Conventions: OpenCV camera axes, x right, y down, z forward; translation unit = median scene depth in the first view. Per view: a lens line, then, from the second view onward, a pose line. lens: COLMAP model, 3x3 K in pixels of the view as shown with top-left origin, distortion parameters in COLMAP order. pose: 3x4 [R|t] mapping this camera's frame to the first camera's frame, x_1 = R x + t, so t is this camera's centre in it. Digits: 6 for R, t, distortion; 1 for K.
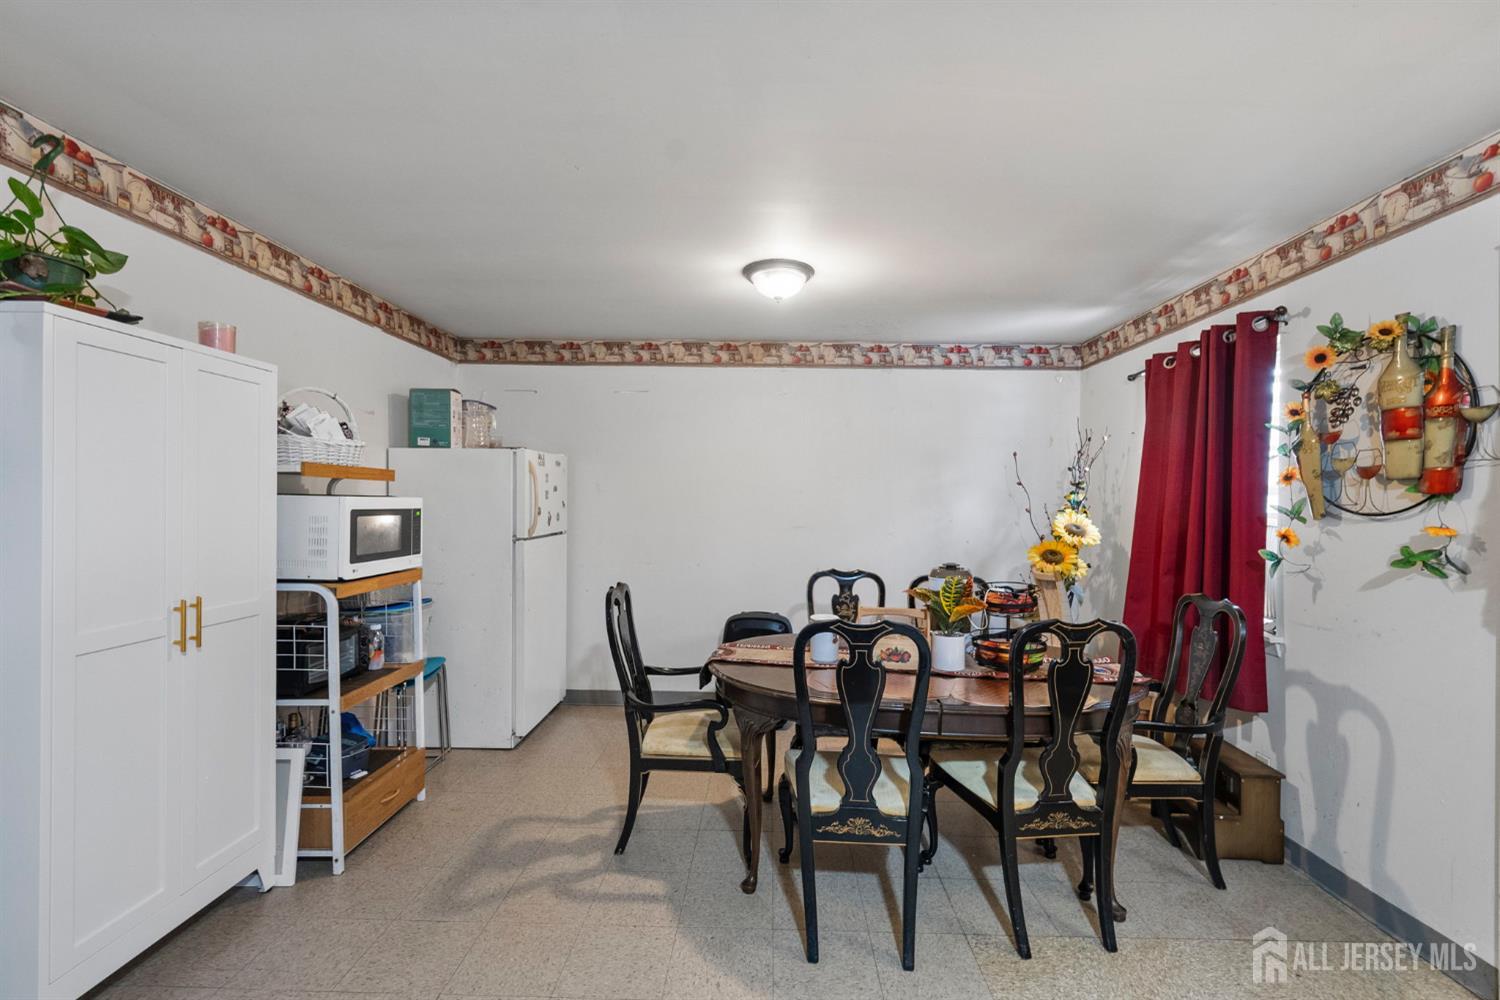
lens RADIAL K [[664.9, 0, 753.3], [0, 664.9, 510.3], [0, 0, 1]] dist [0.000867, -0.000297]
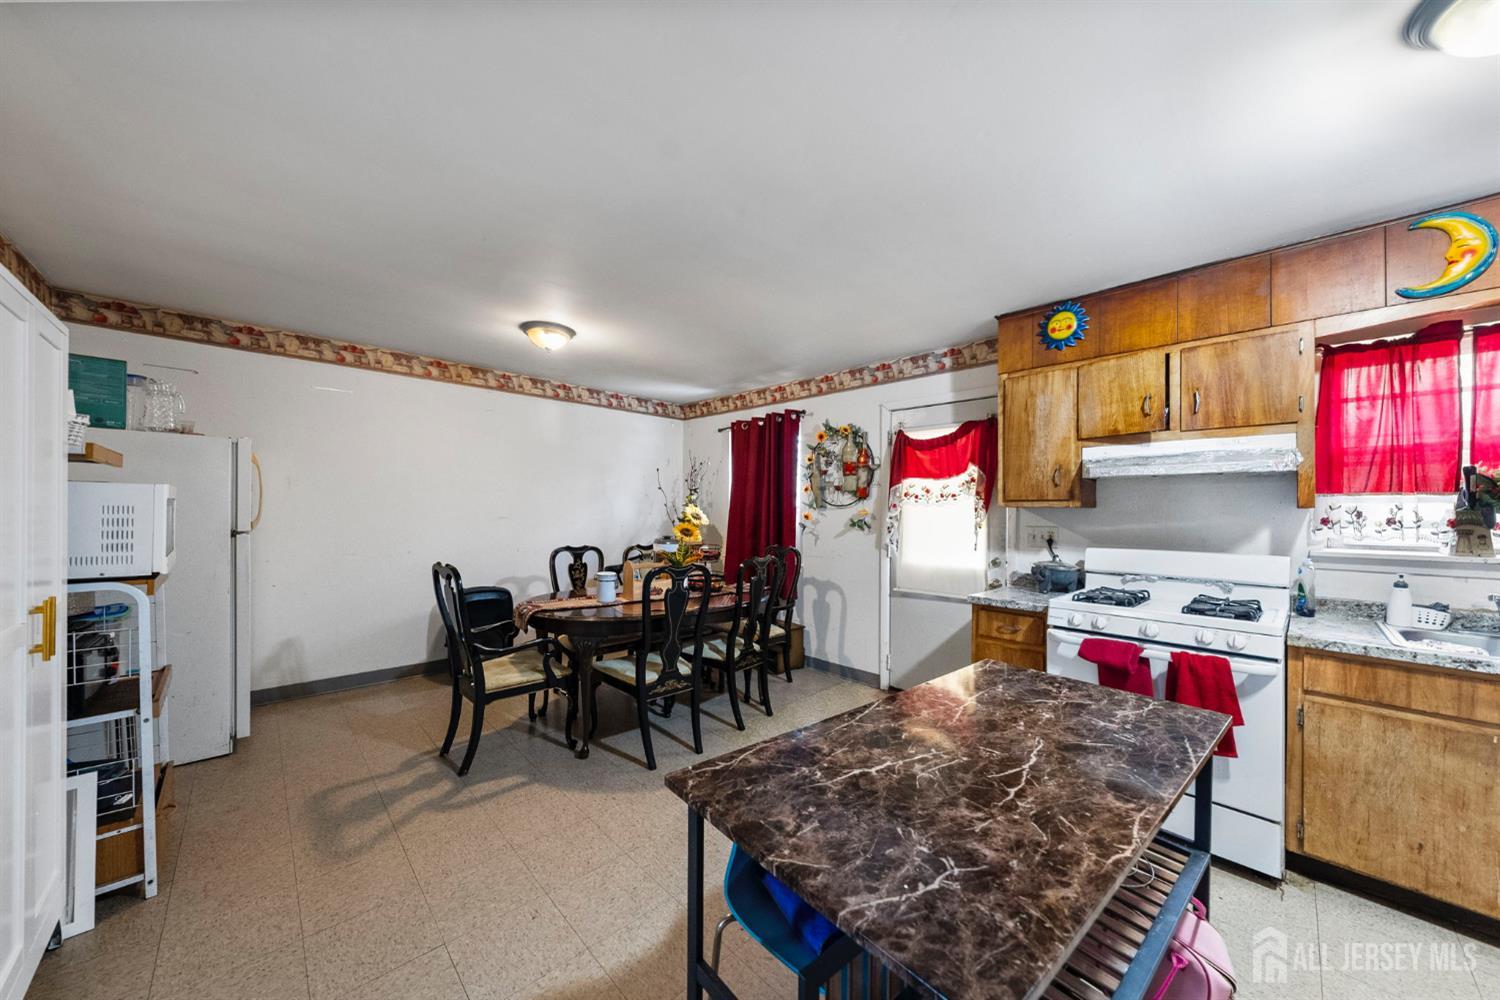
lens RADIAL K [[519.3, 0, 777.2], [0, 519.3, 510.0], [0, 0, 1]] dist [0.000357, 0.000004]
pose [[0.689664, -0.003925, 0.724119, -0.485470], [0.000637, 0.999988, 0.004814, 0.010270], [-0.724129, -0.002859, 0.689658, -0.101107]]
